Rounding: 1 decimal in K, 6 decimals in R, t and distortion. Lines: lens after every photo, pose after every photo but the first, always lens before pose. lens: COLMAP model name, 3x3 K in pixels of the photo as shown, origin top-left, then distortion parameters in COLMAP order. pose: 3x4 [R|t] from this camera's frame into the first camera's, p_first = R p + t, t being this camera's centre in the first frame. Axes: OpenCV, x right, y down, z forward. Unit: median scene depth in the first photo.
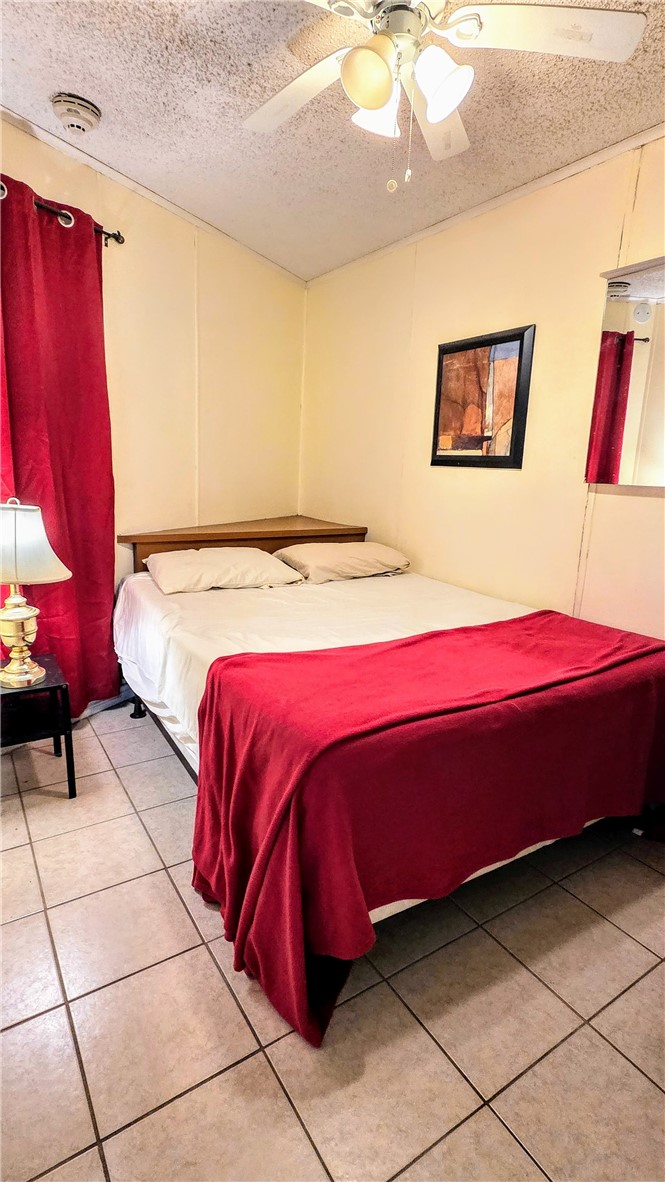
lens RADIAL K [[588.7, 0, 335.4], [0, 588.7, 593.8], [0, 0, 1]] dist [0.006820, -0.000414]
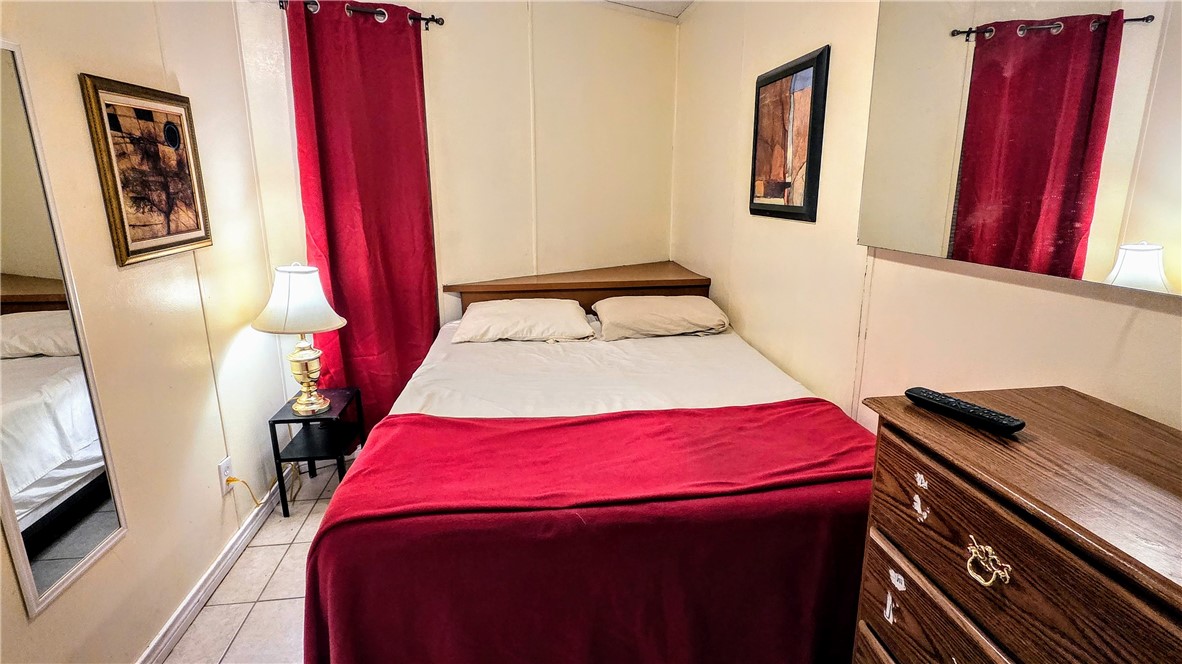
lens RADIAL K [[588.7, 0, 592.3], [0, 588.7, 327.6], [0, 0, 1]] dist [0.006820, -0.000414]
pose [[0.898970, 0.062911, -0.433470, 0.394043], [-0.057172, 0.998018, 0.026277, -0.067503], [0.434264, 0.001160, 0.900785, 0.120340]]
